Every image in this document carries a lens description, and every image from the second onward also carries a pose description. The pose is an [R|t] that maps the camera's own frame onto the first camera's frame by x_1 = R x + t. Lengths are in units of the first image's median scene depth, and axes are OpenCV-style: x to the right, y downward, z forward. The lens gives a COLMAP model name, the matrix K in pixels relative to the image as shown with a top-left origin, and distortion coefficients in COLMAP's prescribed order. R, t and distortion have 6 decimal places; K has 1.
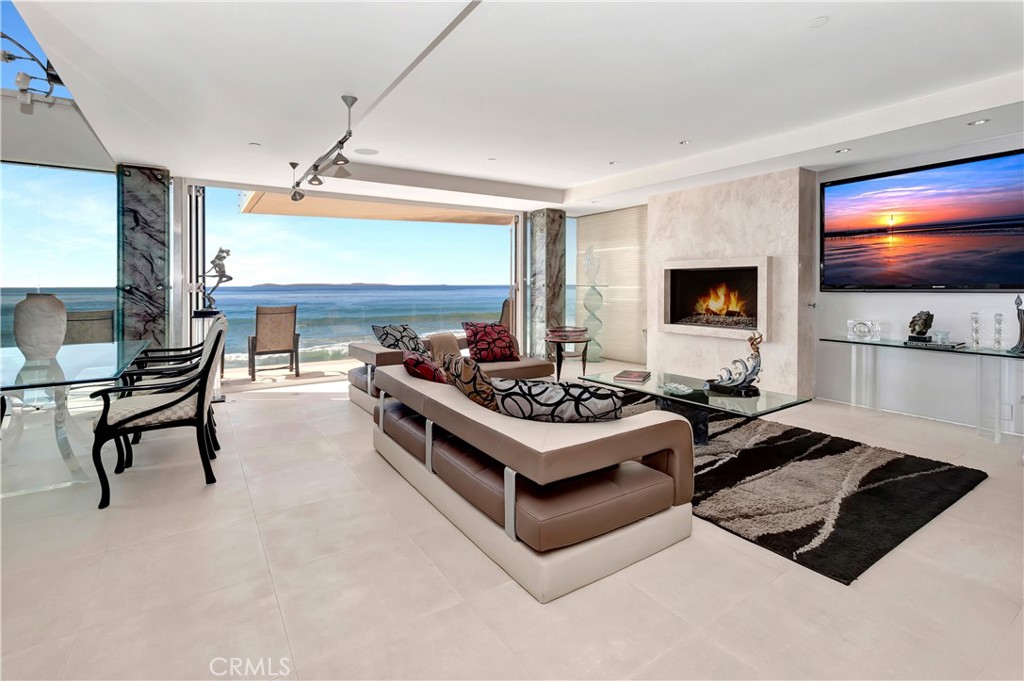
lens RADIAL K [[477.0, 0, 509.9], [0, 477.0, 291.1], [0, 0, 1]] dist [-0.001684, 0.012706]
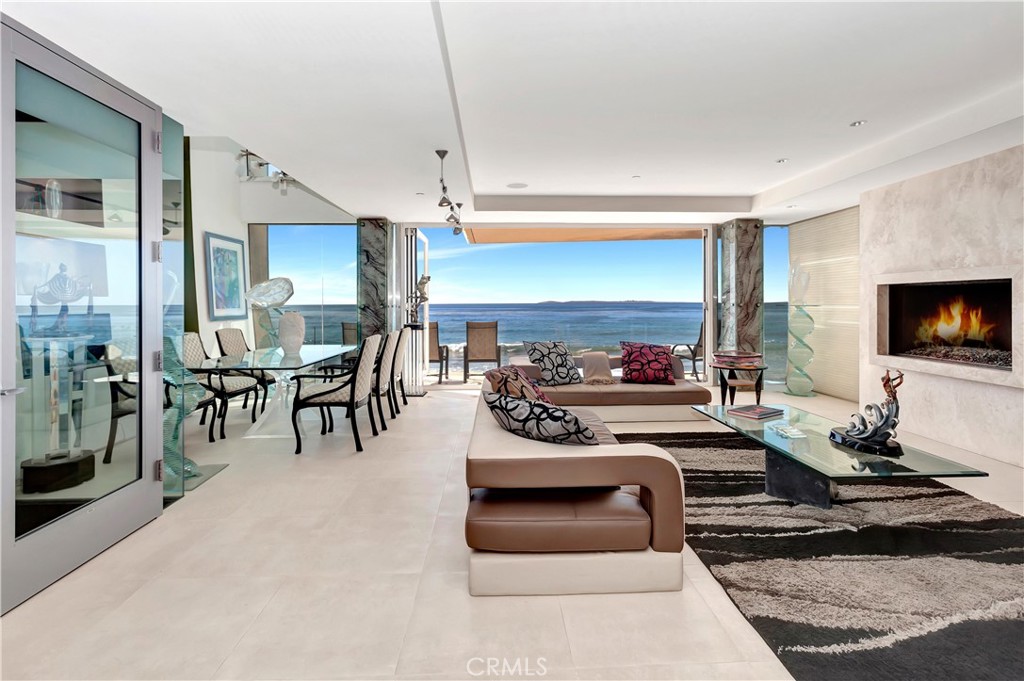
lens RADIAL K [[472.1, 0, 513.2], [0, 472.1, 309.5], [0, 0, 1]] dist [0.001764, 0.010373]
pose [[0.860055, 0.006901, -0.510155, 0.250233], [-0.006558, 0.999975, 0.002473, -0.004140], [0.510160, 0.001219, 0.860079, 0.039506]]
